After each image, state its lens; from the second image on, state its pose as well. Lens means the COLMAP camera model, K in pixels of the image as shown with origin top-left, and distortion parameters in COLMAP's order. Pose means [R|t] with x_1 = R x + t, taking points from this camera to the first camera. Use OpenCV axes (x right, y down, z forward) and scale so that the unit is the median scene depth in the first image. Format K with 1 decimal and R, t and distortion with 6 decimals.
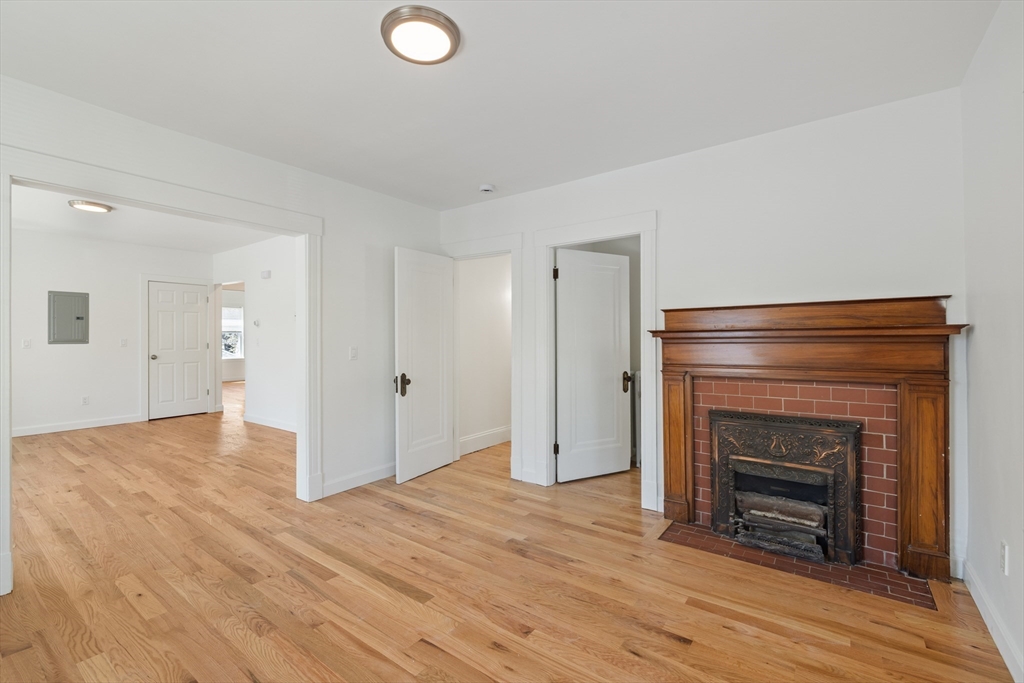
lens RADIAL K [[432.9, 0, 495.3], [0, 432.9, 324.1], [0, 0, 1]] dist [-0.000353, -0.000032]
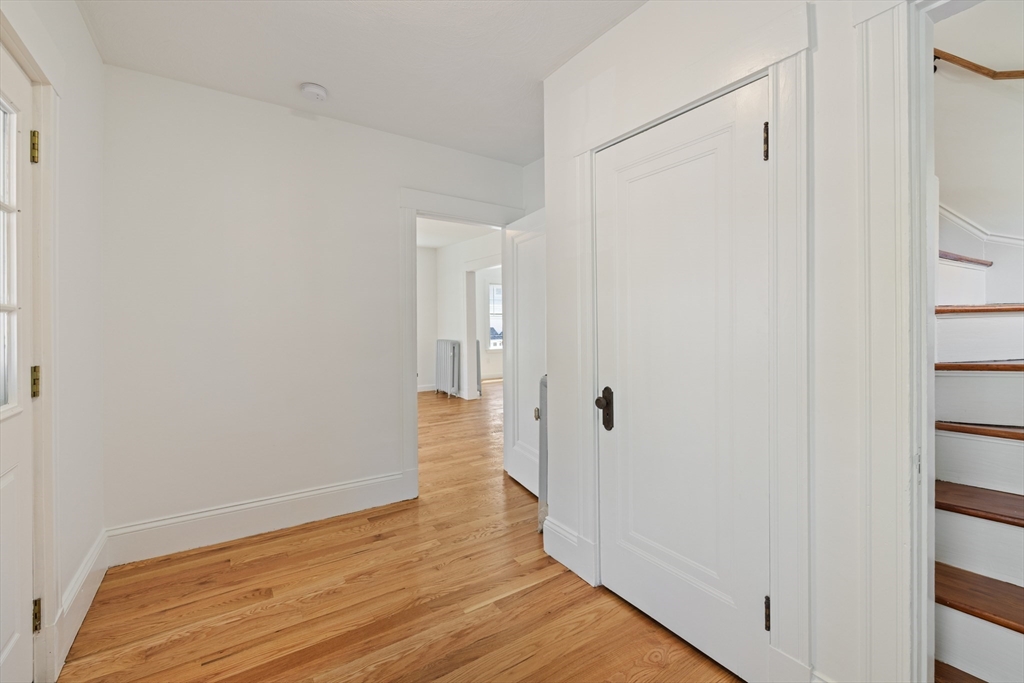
lens RADIAL K [[432.9, 0, 495.3], [0, 432.9, 324.1], [0, 0, 1]] dist [-0.000353, -0.000032]
pose [[-0.356133, 0.003136, -0.934430, 1.587376], [0.030107, 0.999514, -0.008120, 0.049446], [0.933950, -0.031024, -0.356054, 1.987727]]
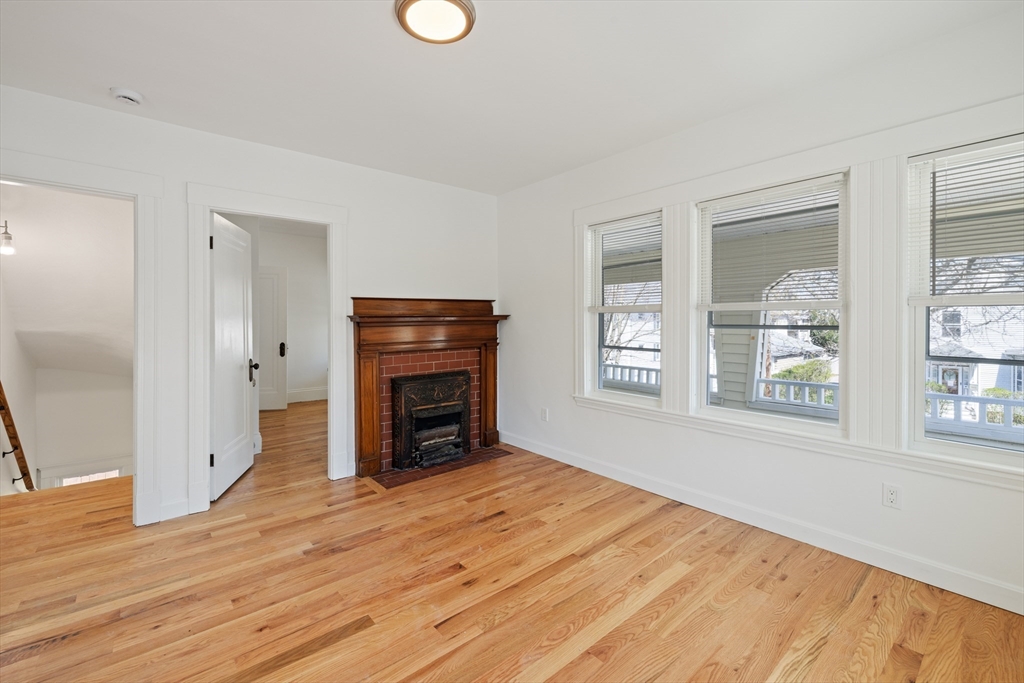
lens RADIAL K [[432.9, 0, 495.3], [0, 432.9, 324.1], [0, 0, 1]] dist [-0.000353, -0.000032]
pose [[0.252848, -0.007558, 0.967476, -0.752357], [-0.026326, 0.999545, 0.014688, 0.013337], [-0.967148, -0.029184, 0.252535, 0.441734]]
